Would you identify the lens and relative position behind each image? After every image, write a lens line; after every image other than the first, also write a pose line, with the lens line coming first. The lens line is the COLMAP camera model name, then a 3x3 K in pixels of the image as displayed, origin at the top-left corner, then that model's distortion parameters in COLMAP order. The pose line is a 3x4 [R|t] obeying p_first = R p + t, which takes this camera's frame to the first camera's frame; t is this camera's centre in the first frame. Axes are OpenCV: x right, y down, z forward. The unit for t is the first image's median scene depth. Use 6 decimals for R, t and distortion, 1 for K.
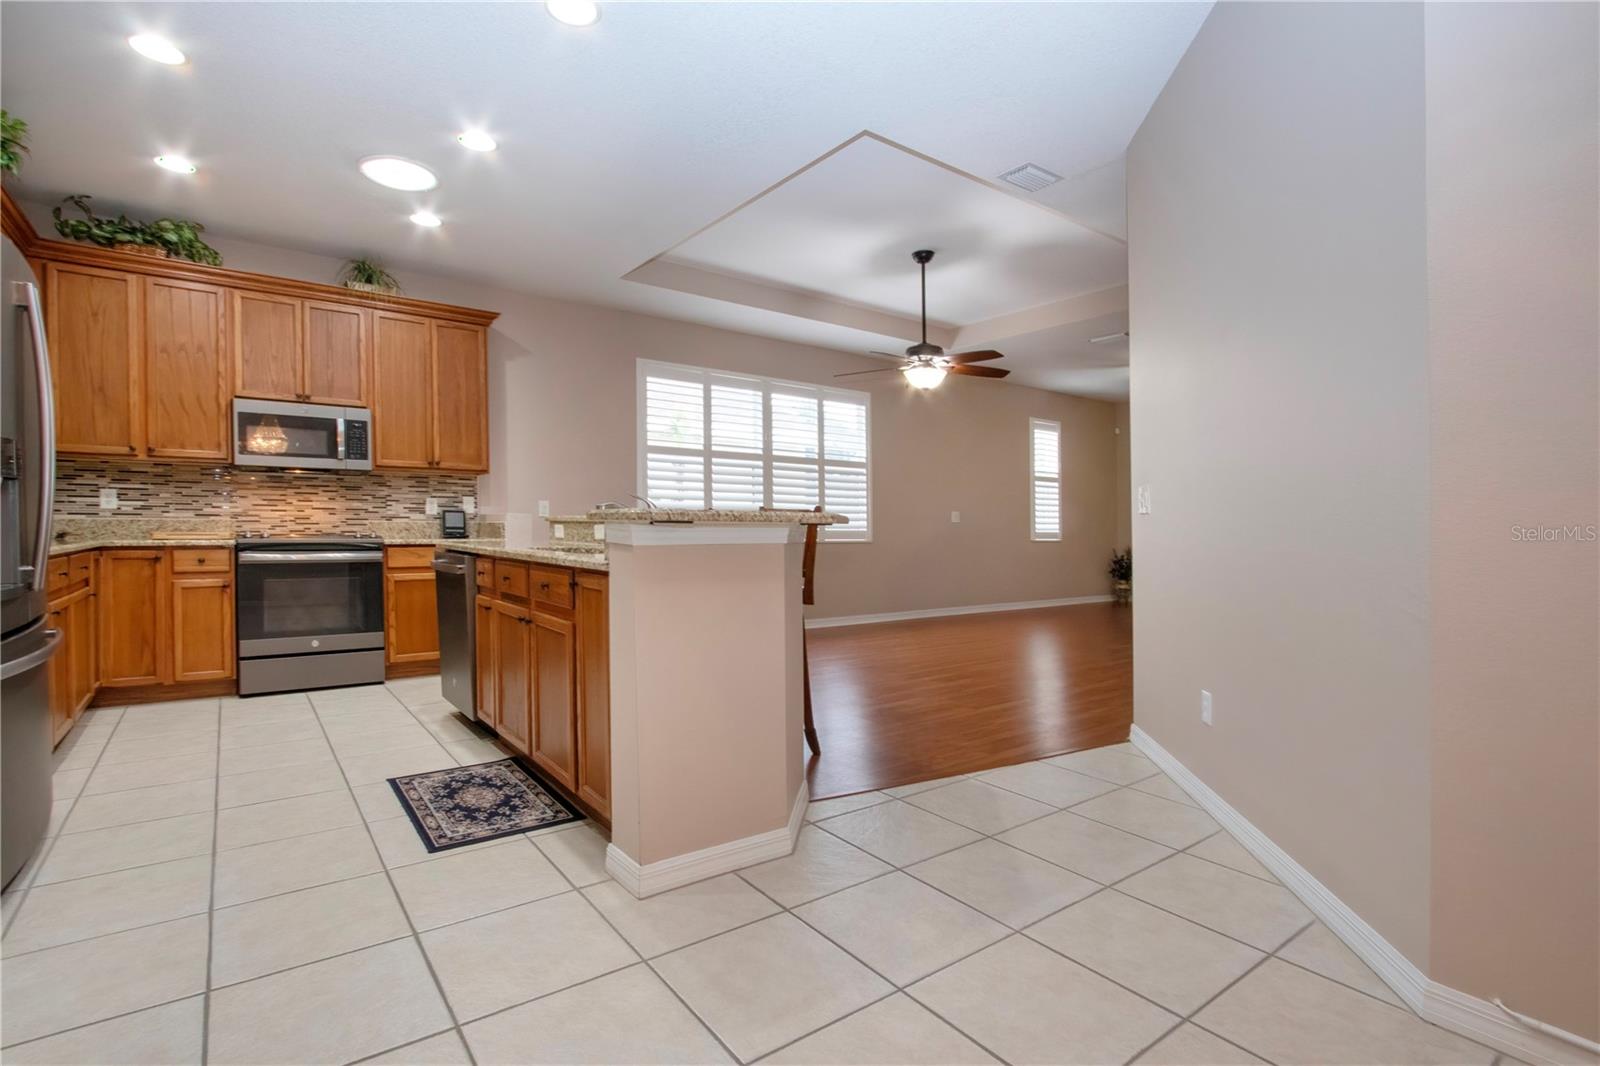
lens RADIAL K [[758.7, 0, 769.1], [0, 758.7, 493.4], [0, 0, 1]] dist [-0.020393, 0.000918]
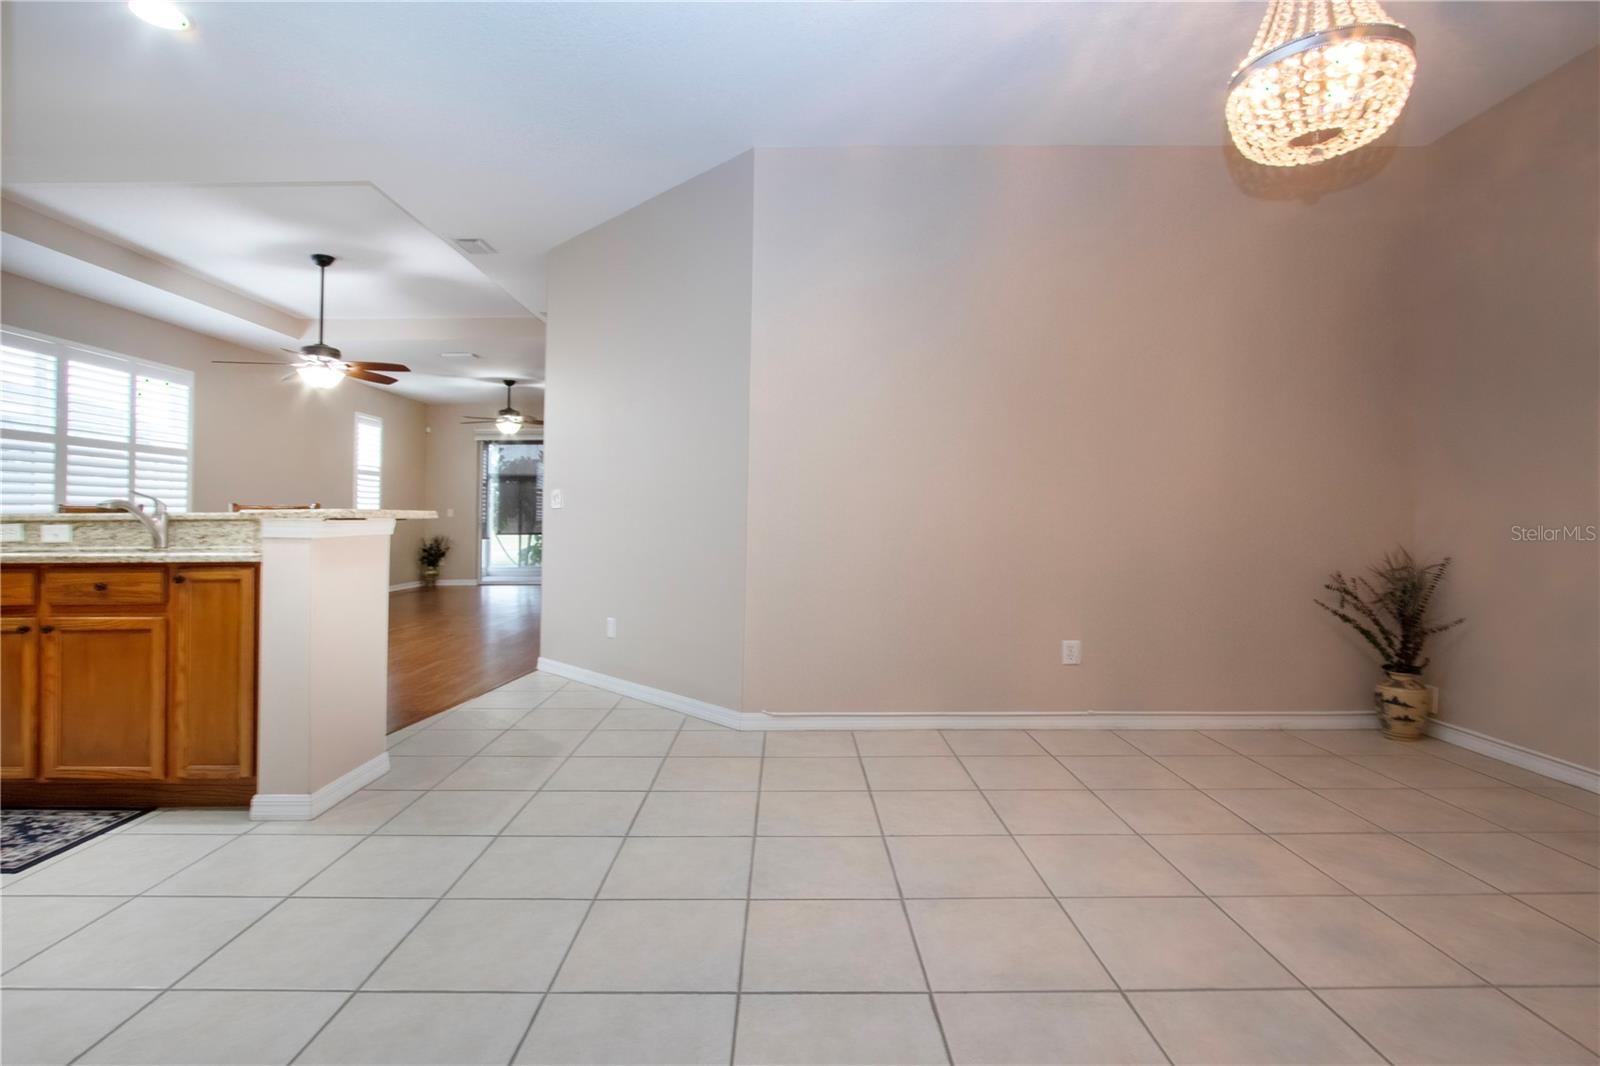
lens RADIAL K [[758.7, 0, 792.4], [0, 758.7, 548.7], [0, 0, 1]] dist [-0.020393, 0.000918]
pose [[0.580747, -0.047891, 0.812674, -0.272485], [-0.022144, 0.996969, 0.074576, -0.009701], [-0.813783, -0.061306, 0.577926, -0.137293]]
